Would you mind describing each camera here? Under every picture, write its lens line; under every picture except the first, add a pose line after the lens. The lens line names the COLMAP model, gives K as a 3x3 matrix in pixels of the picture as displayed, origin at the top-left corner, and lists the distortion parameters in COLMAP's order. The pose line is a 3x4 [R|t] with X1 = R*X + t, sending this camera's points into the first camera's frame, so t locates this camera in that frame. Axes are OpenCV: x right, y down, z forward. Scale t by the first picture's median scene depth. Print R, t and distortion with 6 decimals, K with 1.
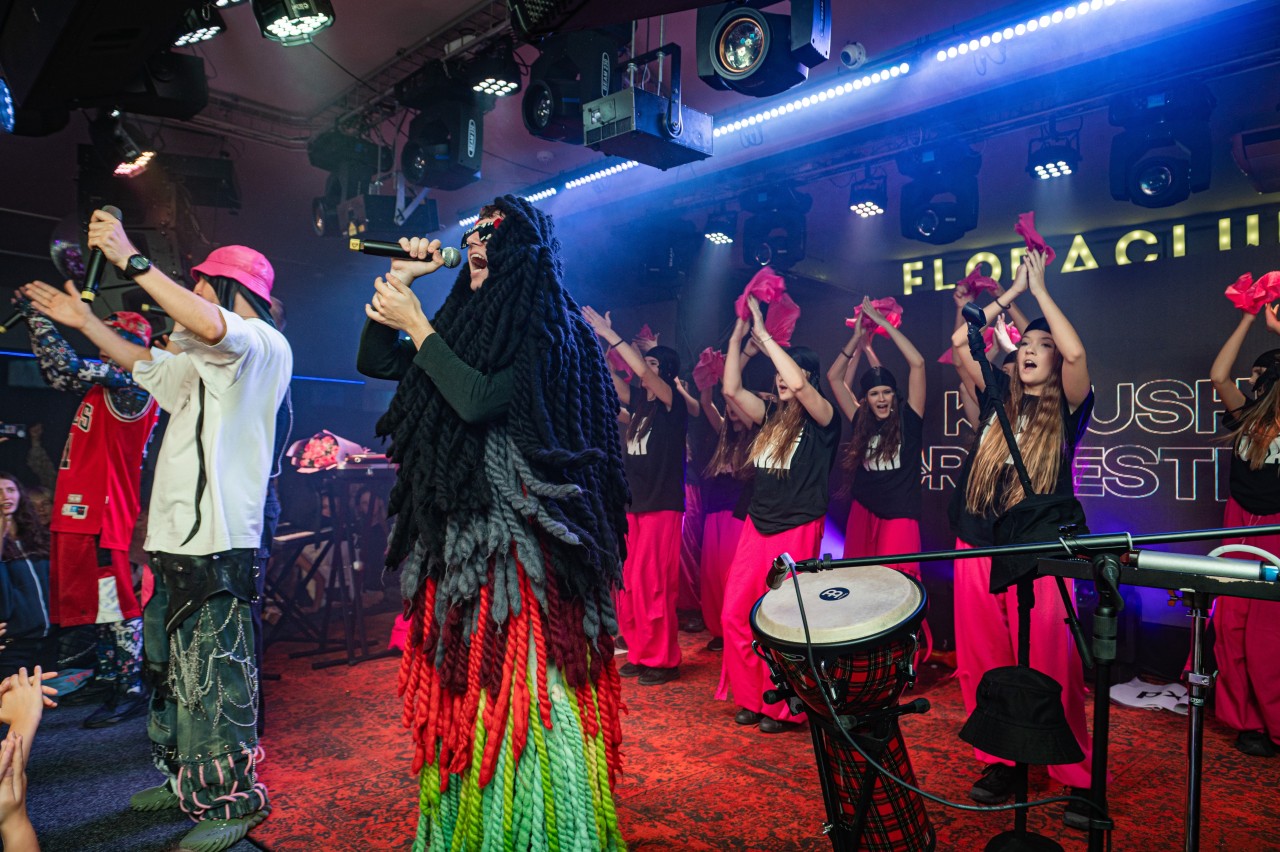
lens RADIAL K [[888.7, 0, 640.0], [0, 888.7, 426.0], [0, 0, 1]] dist [-0.002386, 0.004837]
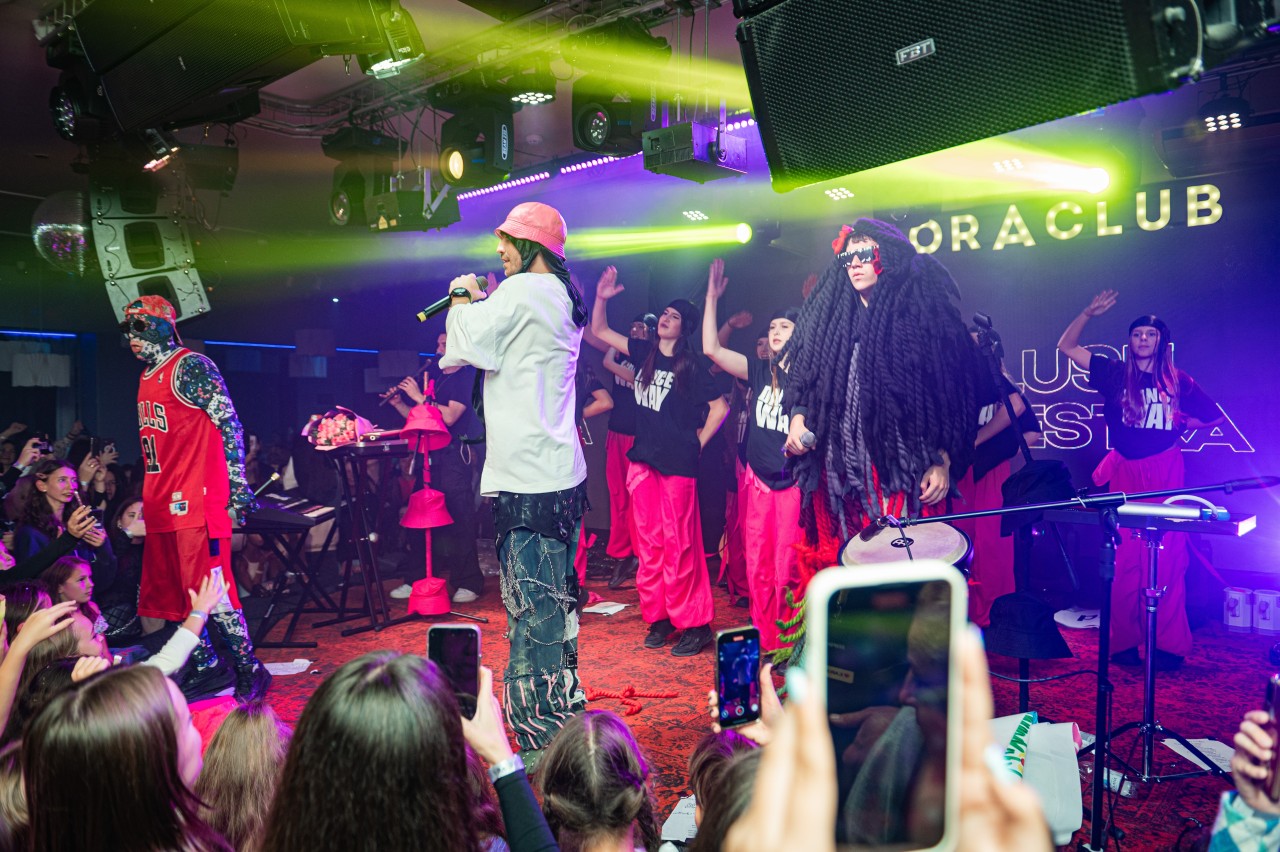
lens RADIAL K [[945.4, 0, 642.3], [0, 945.4, 418.1], [0, 0, 1]] dist [0.004760, -0.001096]
pose [[0.993092, -0.029154, 0.113659, -0.149805], [0.023885, 0.998588, 0.047452, -0.034451], [-0.114881, -0.044410, 0.992386, -0.165294]]
